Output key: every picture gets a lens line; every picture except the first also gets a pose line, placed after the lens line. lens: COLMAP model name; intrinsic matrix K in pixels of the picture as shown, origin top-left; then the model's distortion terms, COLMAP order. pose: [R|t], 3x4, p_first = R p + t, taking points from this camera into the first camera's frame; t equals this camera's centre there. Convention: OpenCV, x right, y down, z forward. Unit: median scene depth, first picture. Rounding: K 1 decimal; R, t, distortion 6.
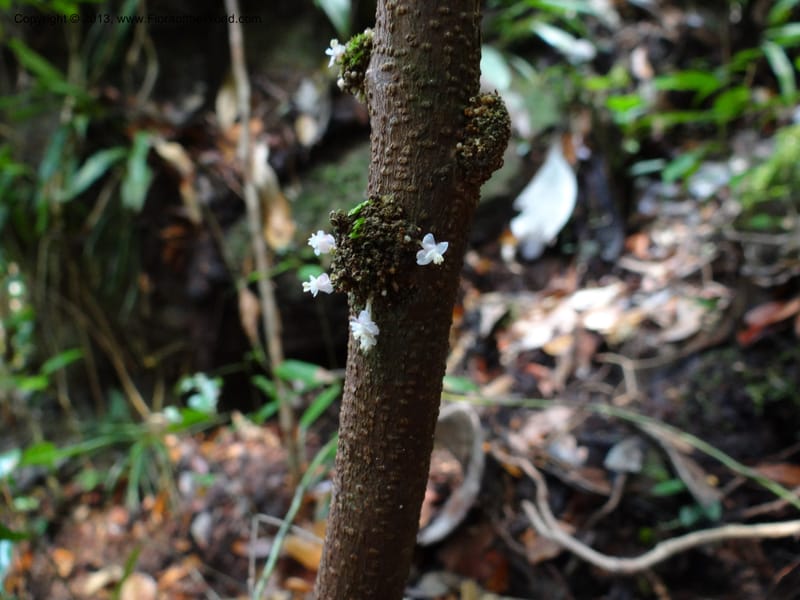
lens RADIAL K [[617.5, 0, 400.0], [0, 617.5, 300.0], [0, 0, 1]] dist [0.001584, -0.010849]
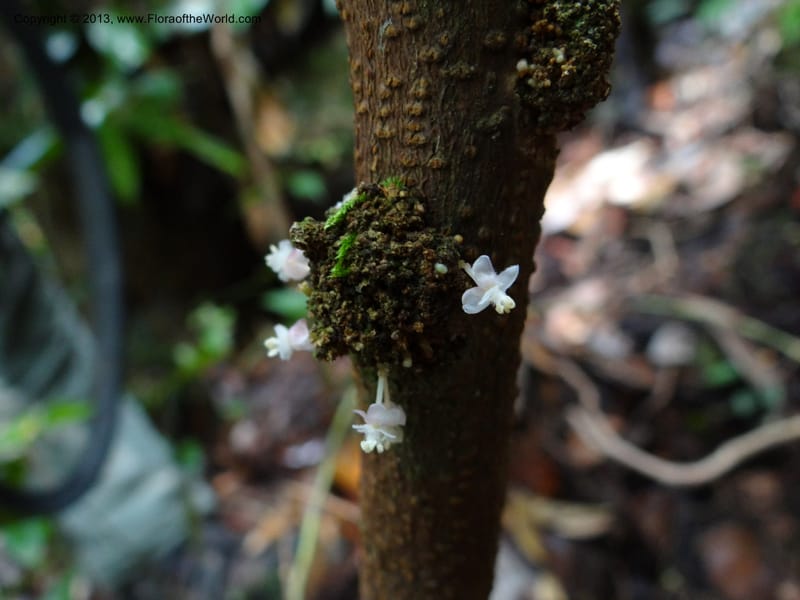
lens RADIAL K [[617.5, 0, 400.0], [0, 617.5, 300.0], [0, 0, 1]] dist [0.001584, -0.010849]
pose [[0.993275, -0.109397, -0.037900, -0.005251], [0.114539, 0.976241, 0.183939, -0.165305], [0.016878, -0.187044, 0.982207, 0.459232]]
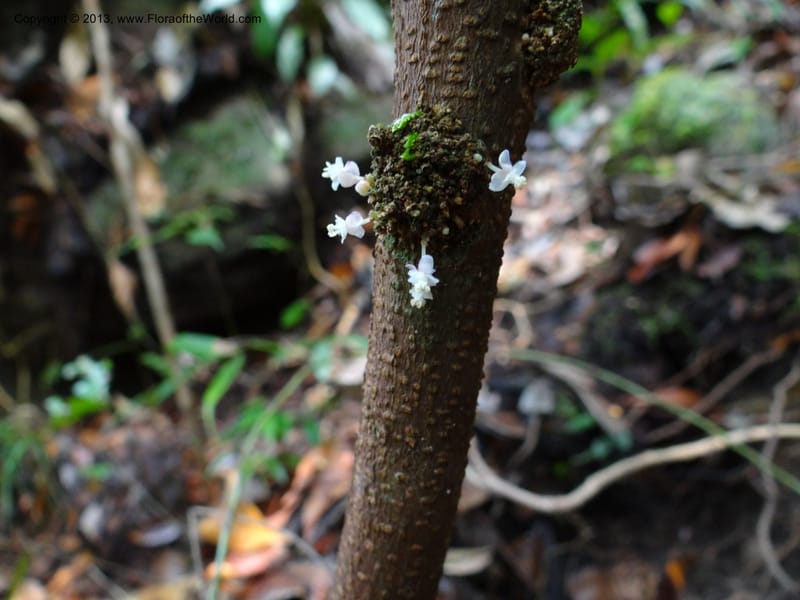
lens RADIAL K [[617.5, 0, 400.0], [0, 617.5, 300.0], [0, 0, 1]] dist [0.001584, -0.010849]
pose [[0.978456, -0.076932, 0.191585, -0.232928], [0.064473, 0.995430, 0.070446, 0.016206], [-0.196129, -0.056576, 0.978945, 0.242378]]
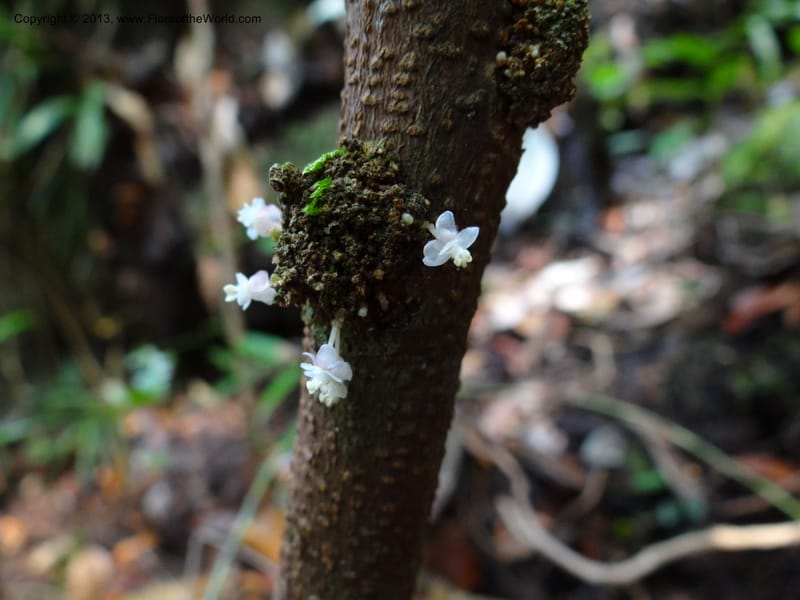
lens RADIAL K [[617.5, 0, 400.0], [0, 617.5, 300.0], [0, 0, 1]] dist [0.001584, -0.010849]
pose [[0.998321, 0.025781, 0.051877, -0.020900], [-0.028328, 0.998398, 0.048986, -0.050614], [-0.050531, -0.050373, 0.997451, 0.419791]]
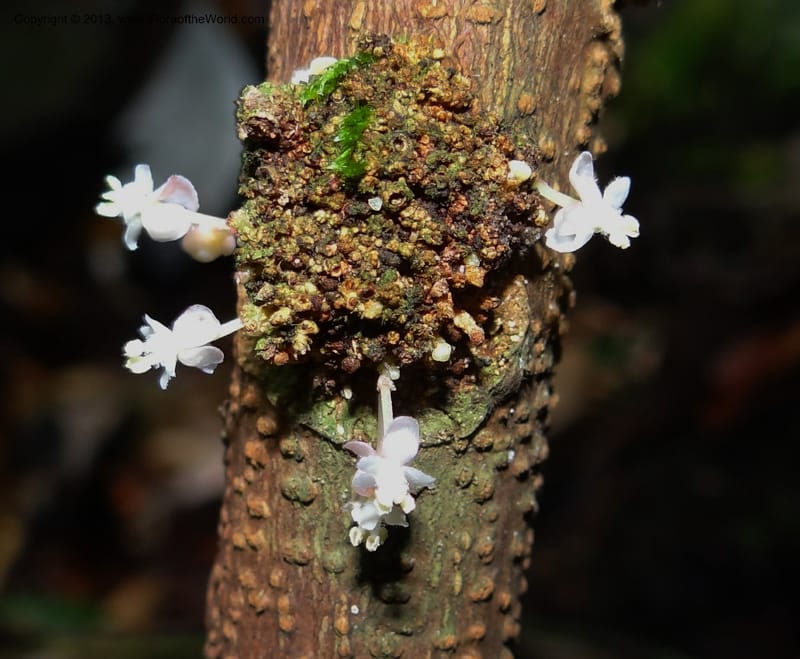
lens RADIAL K [[1538.3, 0, 444.3], [0, 1538.3, 389.6], [0, 0, 1]] dist [-0.005020, -0.006885]
pose [[0.914306, -0.091536, 0.394545, -0.320744], [0.089603, 0.995703, 0.023364, -0.010430], [-0.394989, 0.013990, 0.918579, 0.294424]]
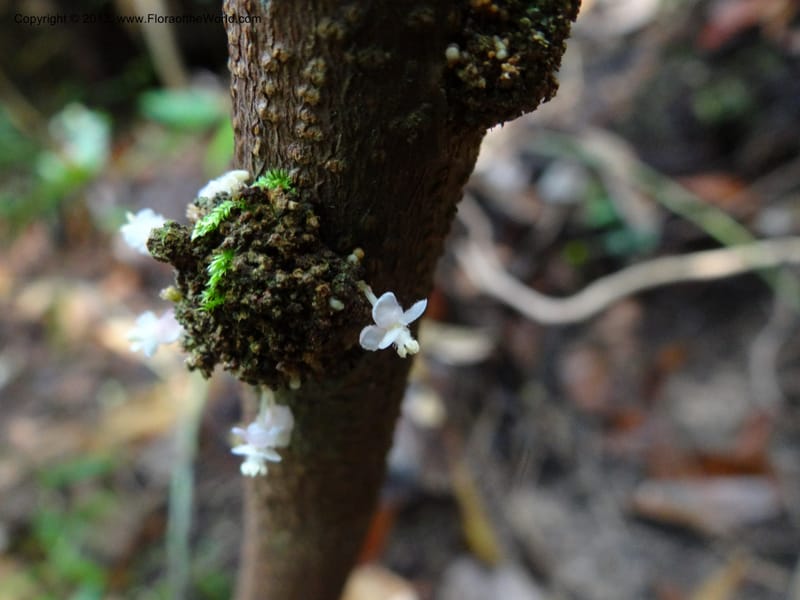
lens RADIAL K [[617.5, 0, 400.0], [0, 617.5, 300.0], [0, 0, 1]] dist [0.001584, -0.010849]
pose [[0.992034, -0.075773, 0.100630, 0.012237], [0.017474, 0.873905, 0.485783, -0.300248], [-0.124750, -0.480155, 0.868268, 0.585587]]
